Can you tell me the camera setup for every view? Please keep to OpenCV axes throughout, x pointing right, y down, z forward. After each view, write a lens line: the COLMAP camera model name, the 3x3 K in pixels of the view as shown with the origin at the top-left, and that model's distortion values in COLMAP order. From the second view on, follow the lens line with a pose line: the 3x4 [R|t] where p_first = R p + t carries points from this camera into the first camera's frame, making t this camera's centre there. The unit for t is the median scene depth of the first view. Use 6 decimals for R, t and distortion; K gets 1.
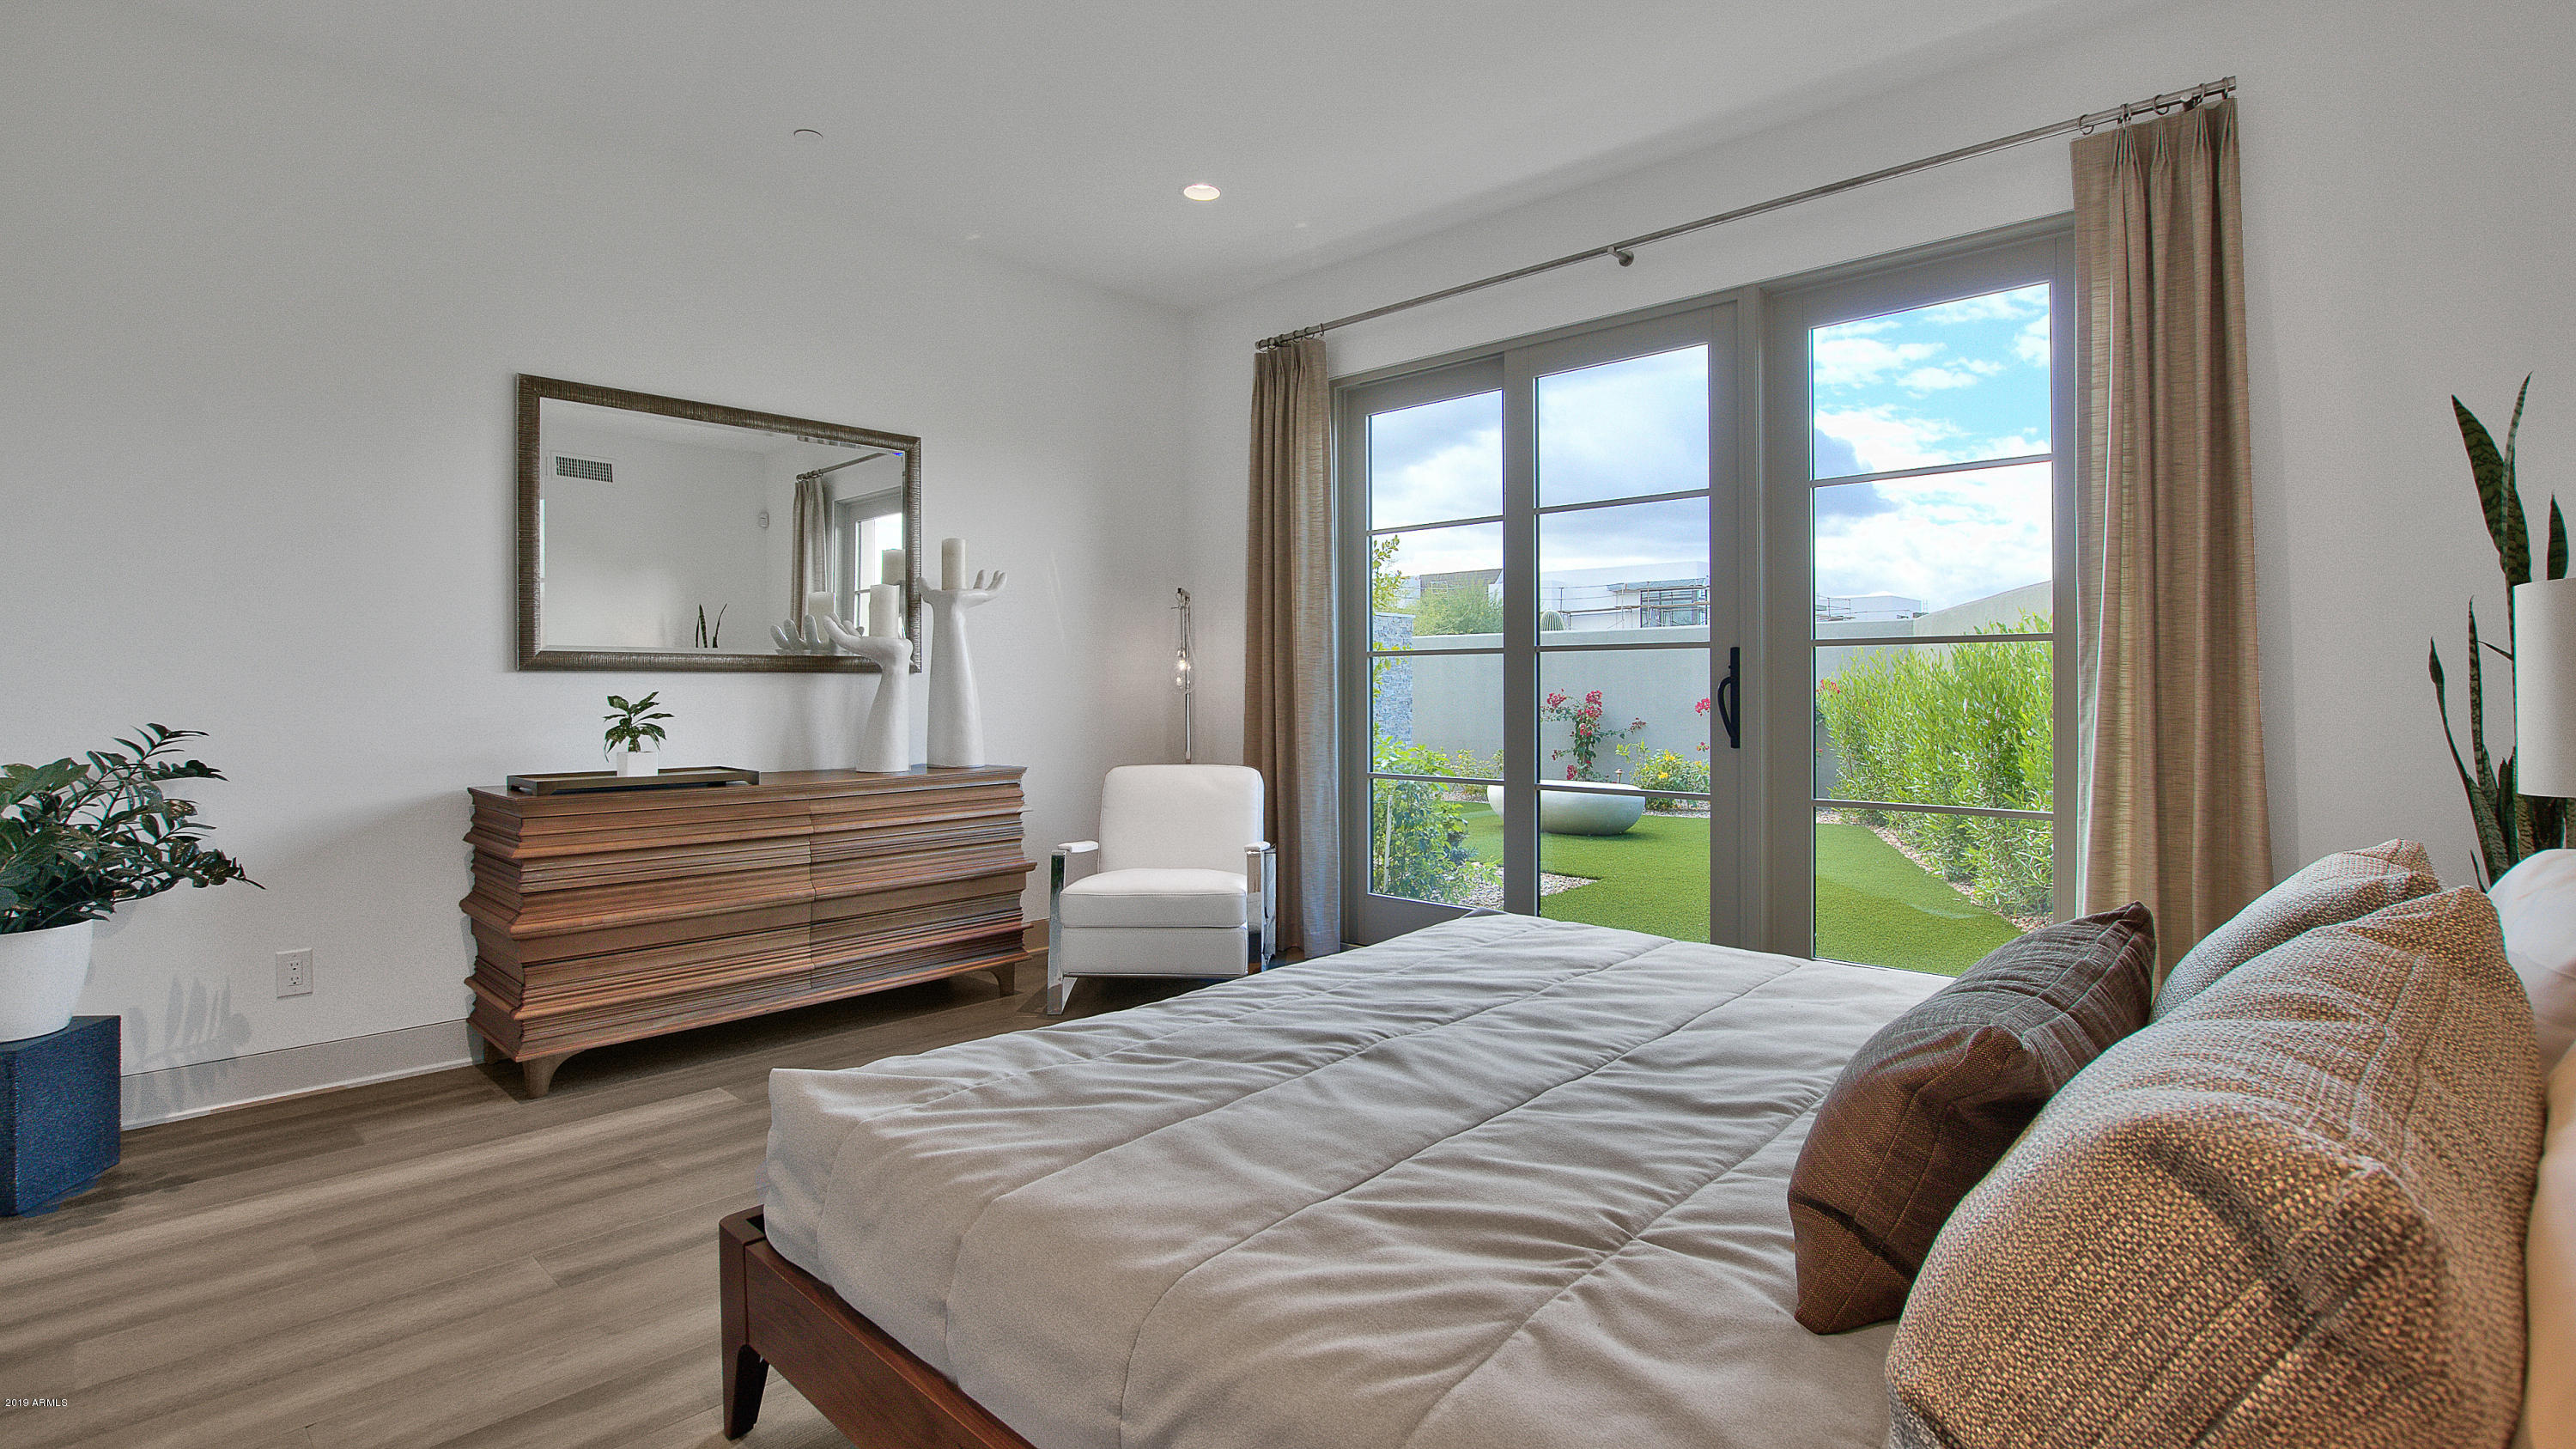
lens RADIAL K [[1217.3, 0, 1301.3], [0, 1217.3, 699.5], [0, 0, 1]] dist [-0.001546, -0.000698]
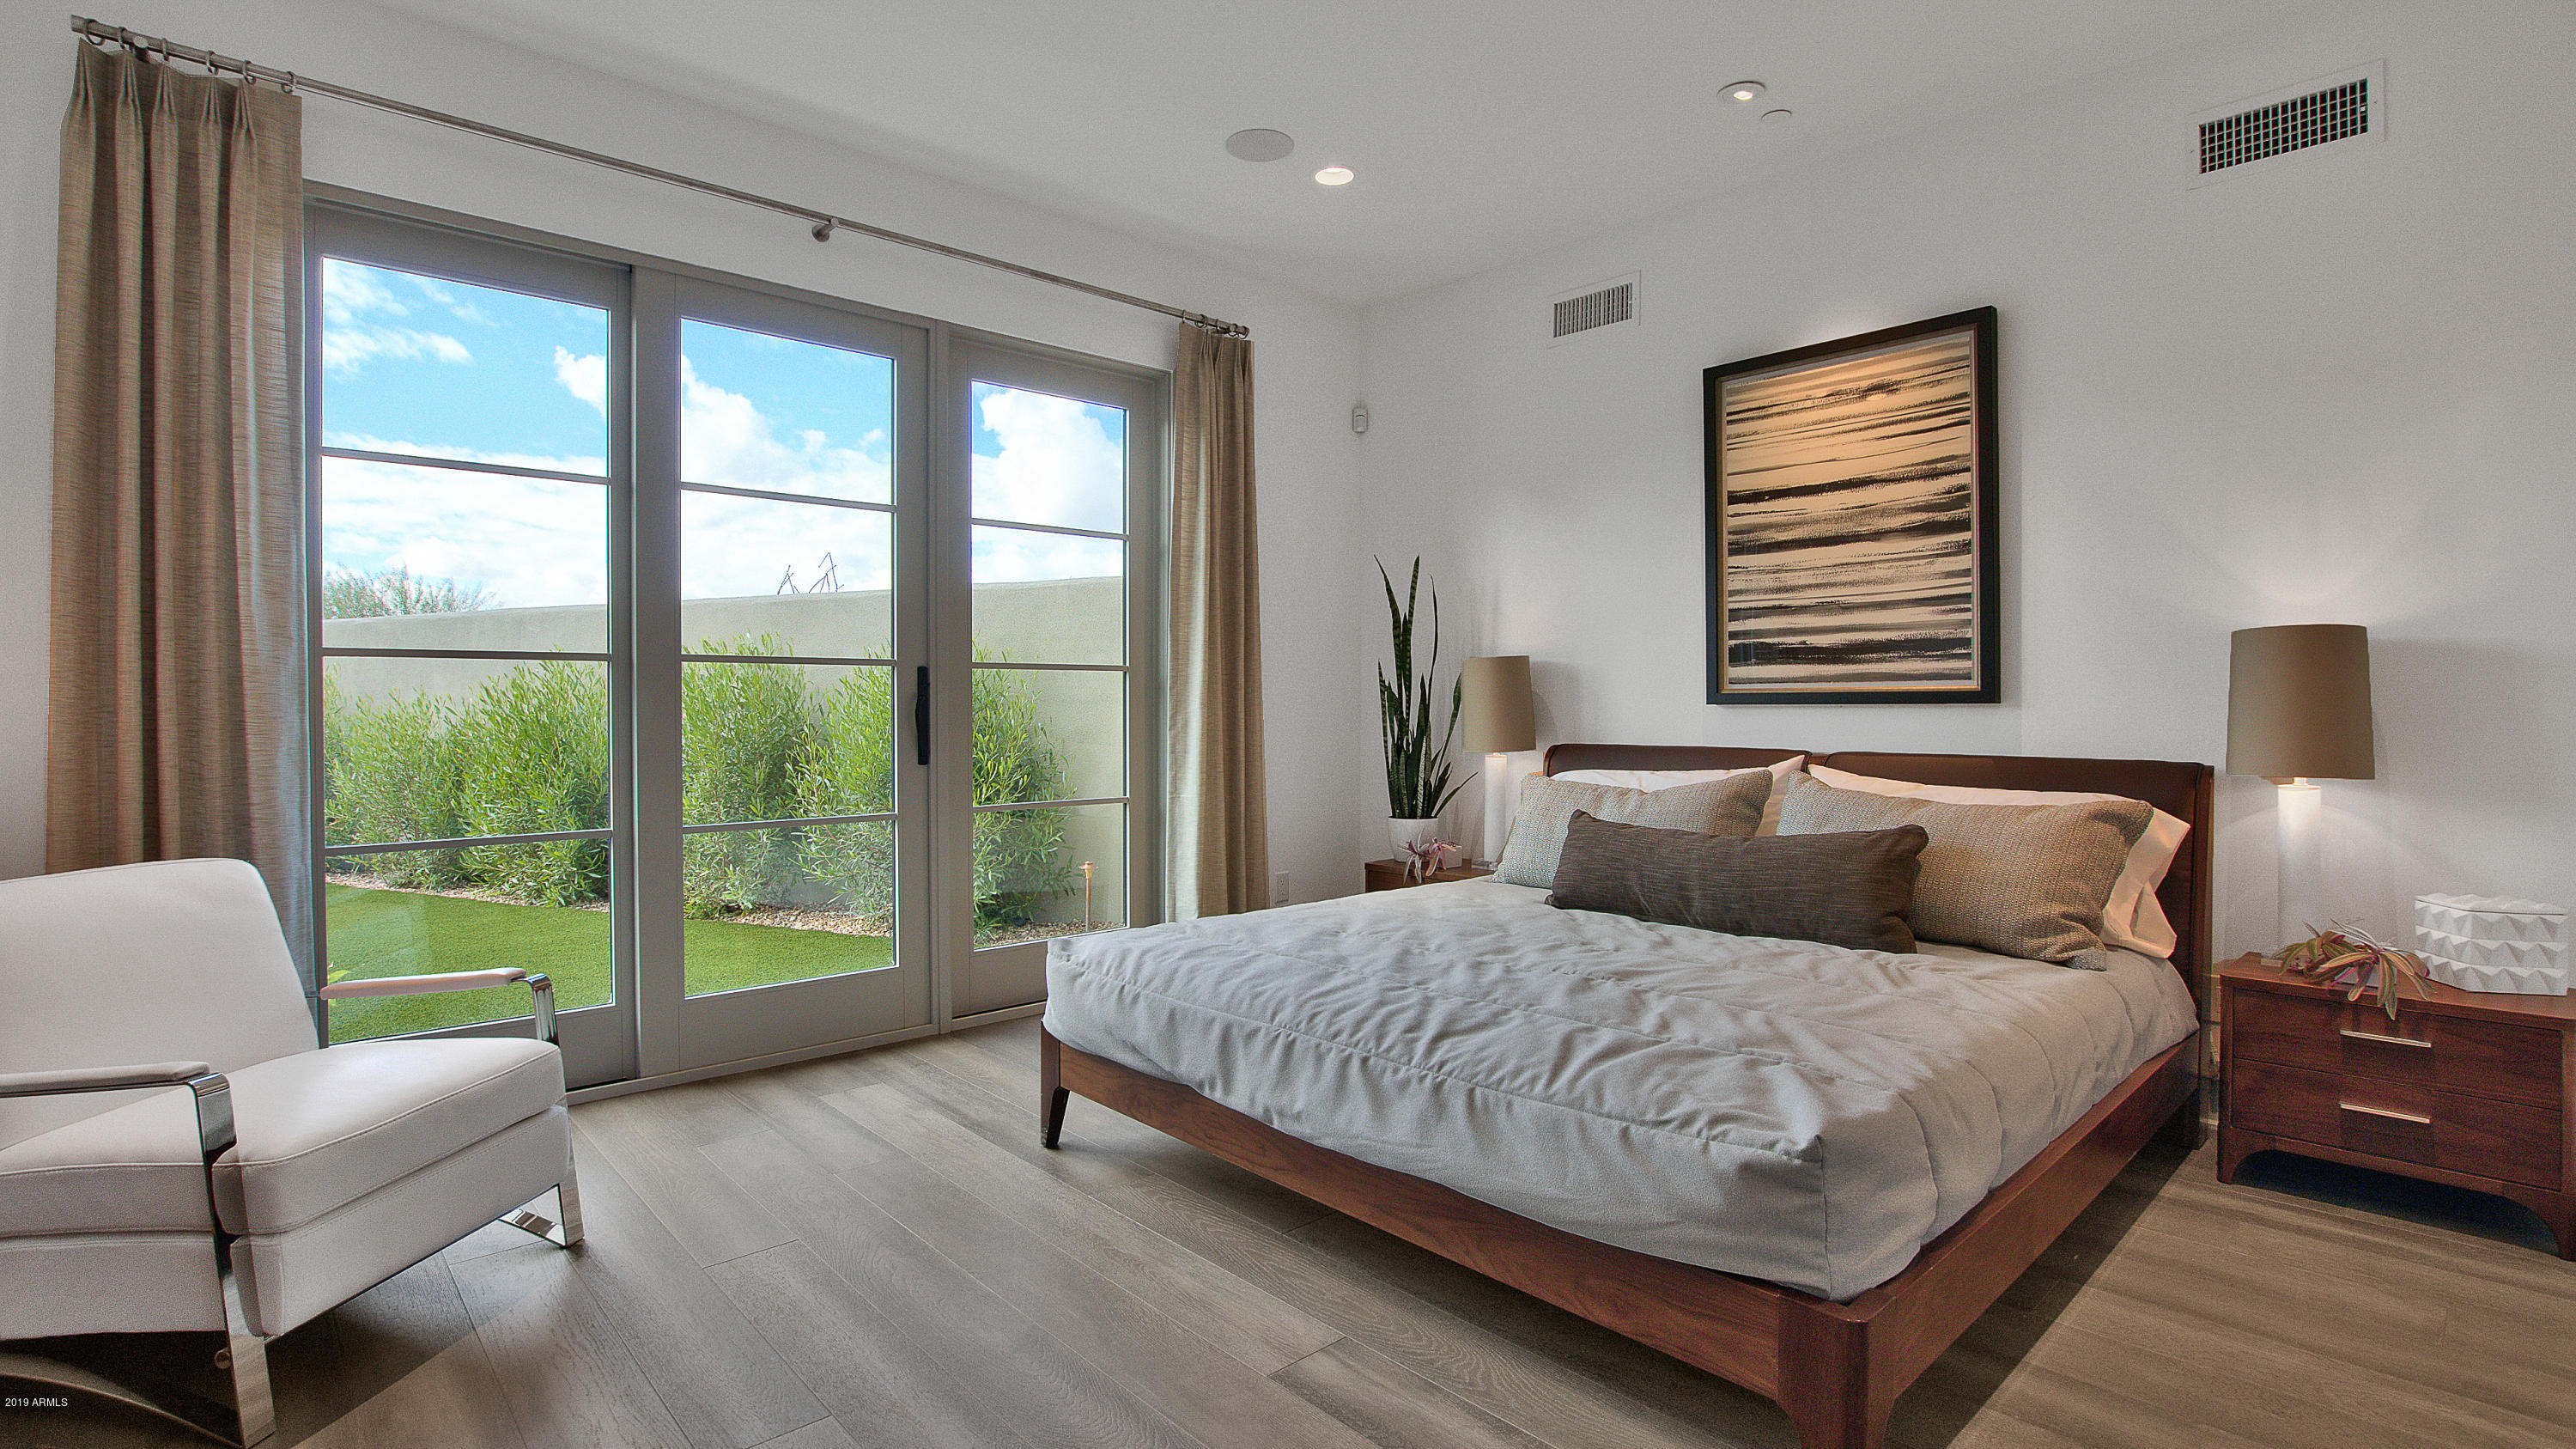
lens RADIAL K [[1217.3, 0, 1301.3], [0, 1217.3, 699.5], [0, 0, 1]] dist [-0.001546, -0.000698]
pose [[0.093488, 0.004447, 0.995611, -0.573802], [0.010515, 0.999930, -0.005453, -0.006325], [-0.995565, 0.010979, 0.093434, 0.538088]]
